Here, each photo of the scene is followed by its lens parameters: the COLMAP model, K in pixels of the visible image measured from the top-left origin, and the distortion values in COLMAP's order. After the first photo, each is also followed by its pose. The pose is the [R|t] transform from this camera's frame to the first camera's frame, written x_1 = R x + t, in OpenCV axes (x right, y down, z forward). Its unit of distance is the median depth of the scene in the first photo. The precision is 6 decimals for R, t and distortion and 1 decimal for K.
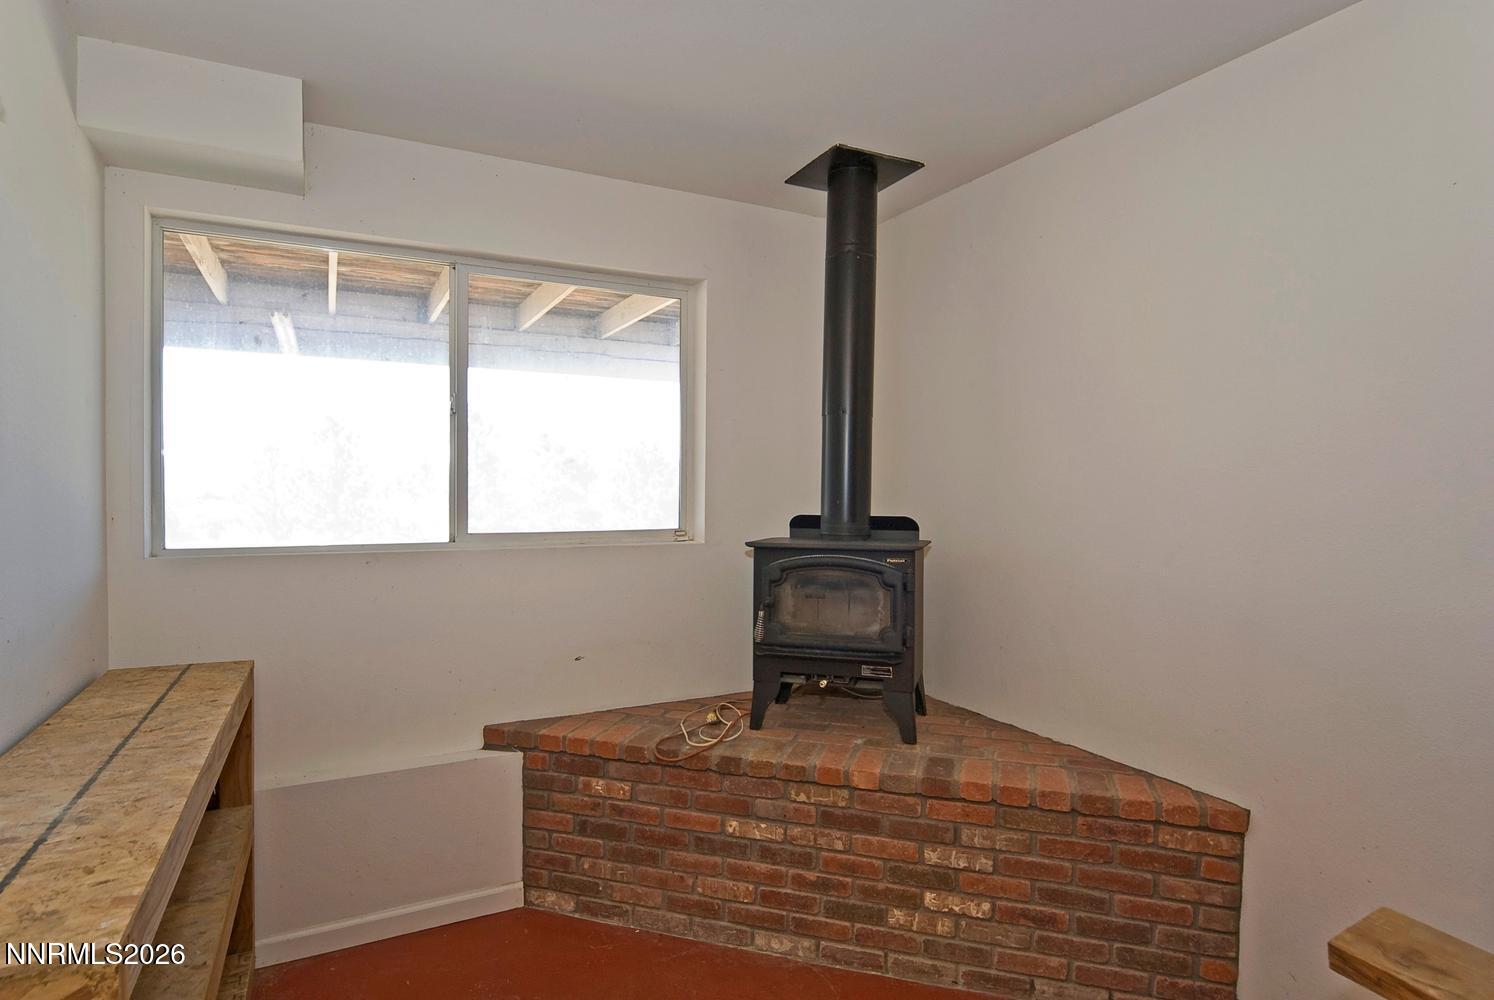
lens RADIAL K [[806.4, 0, 742.2], [0, 806.4, 499.9], [0, 0, 1]] dist [-0.005205, 0.000357]
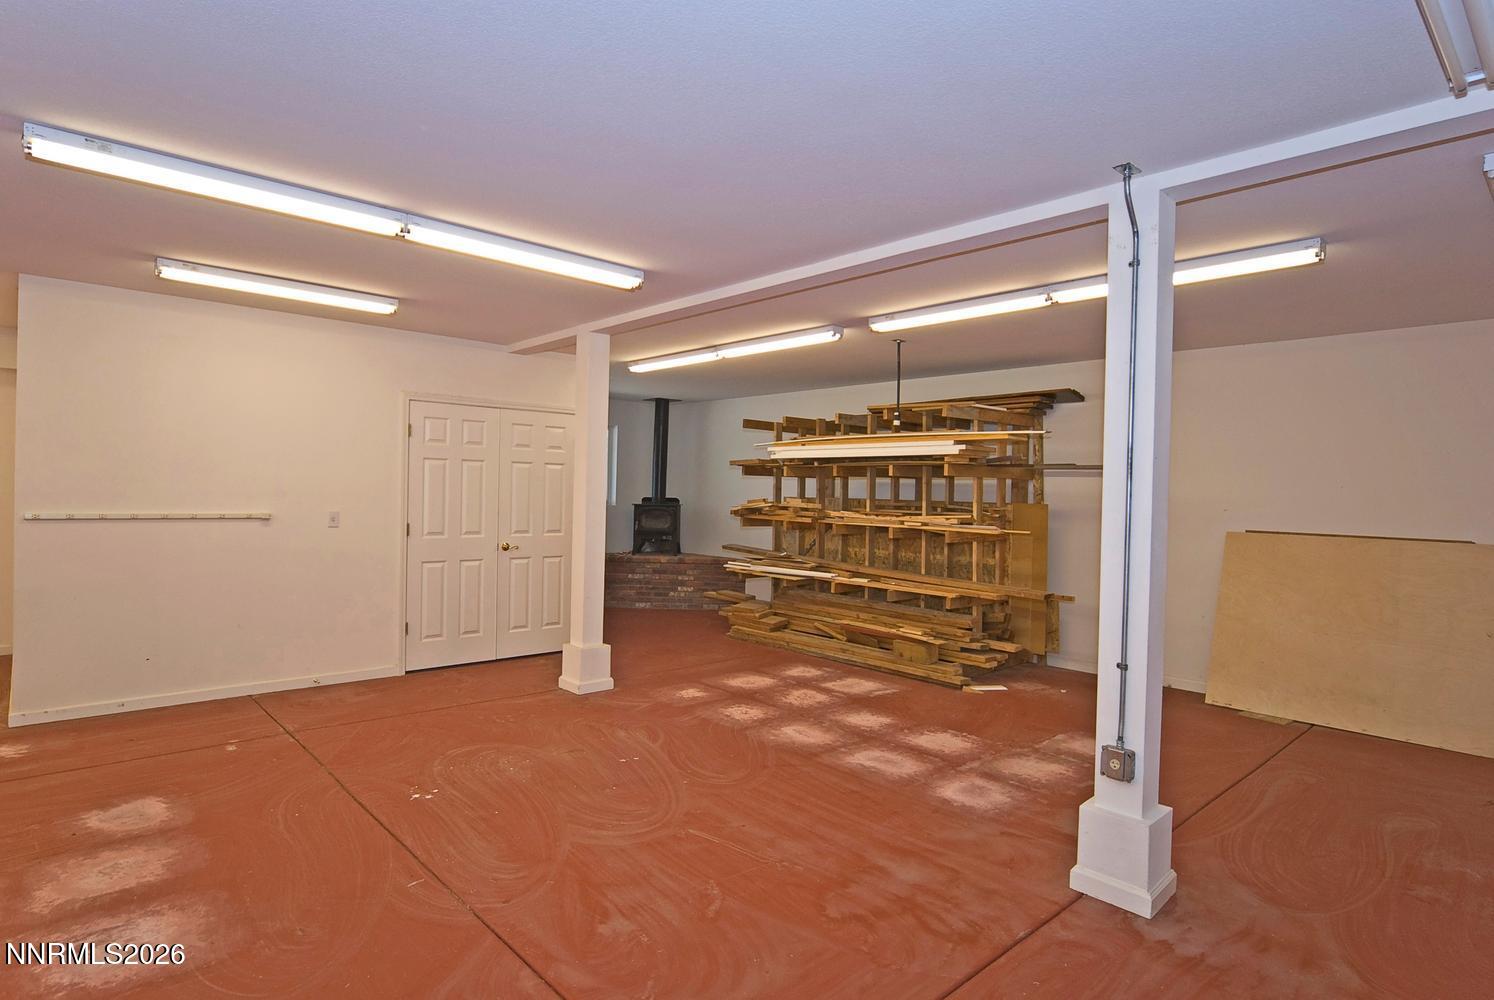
lens RADIAL K [[806.4, 0, 742.2], [0, 806.4, 499.9], [0, 0, 1]] dist [-0.005205, 0.000357]
pose [[0.967288, 0.010997, 0.253442, -0.479071], [-0.009697, 0.999933, -0.006379, 0.058274], [-0.253495, 0.003712, 0.967330, -2.906084]]
